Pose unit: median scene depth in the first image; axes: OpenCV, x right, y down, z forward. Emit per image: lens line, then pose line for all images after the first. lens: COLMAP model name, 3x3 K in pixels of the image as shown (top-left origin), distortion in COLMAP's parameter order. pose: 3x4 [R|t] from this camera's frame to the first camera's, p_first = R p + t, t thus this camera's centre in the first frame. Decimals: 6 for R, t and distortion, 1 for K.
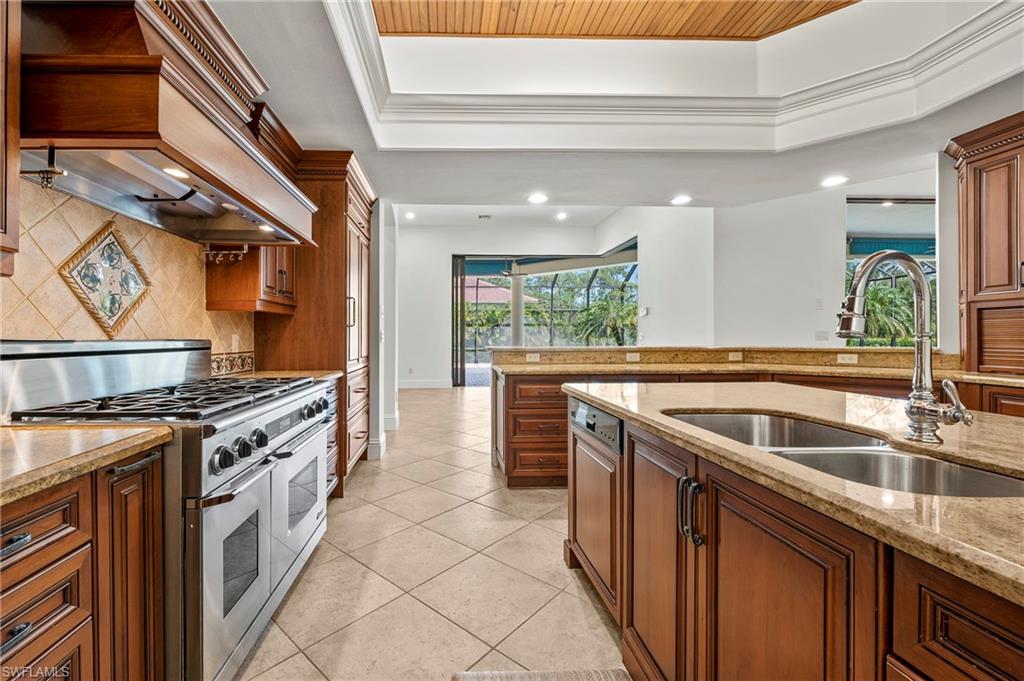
lens RADIAL K [[466.8, 0, 511.3], [0, 466.8, 333.2], [0, 0, 1]] dist [-0.002532, 0.000031]
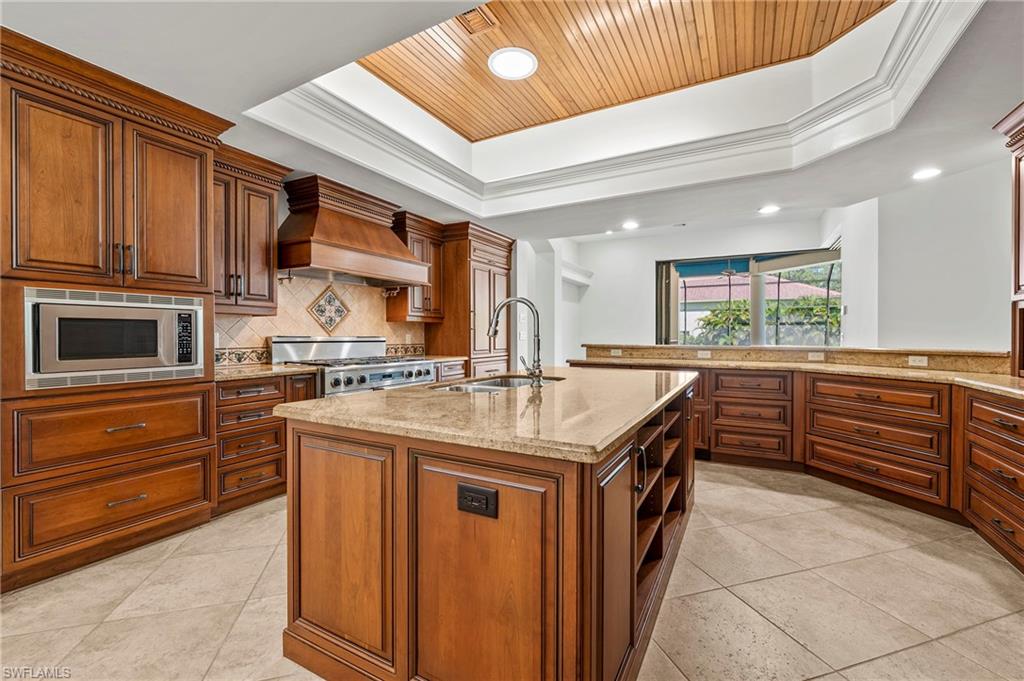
lens RADIAL K [[418.9, 0, 517.4], [0, 418.9, 344.6], [0, 0, 1]] dist [-0.002606, 0.000037]
pose [[0.875132, 0.015726, -0.483628, 0.502866], [-0.001760, 0.999569, 0.029318, -0.004357], [0.483880, -0.024806, 0.874782, -0.198109]]
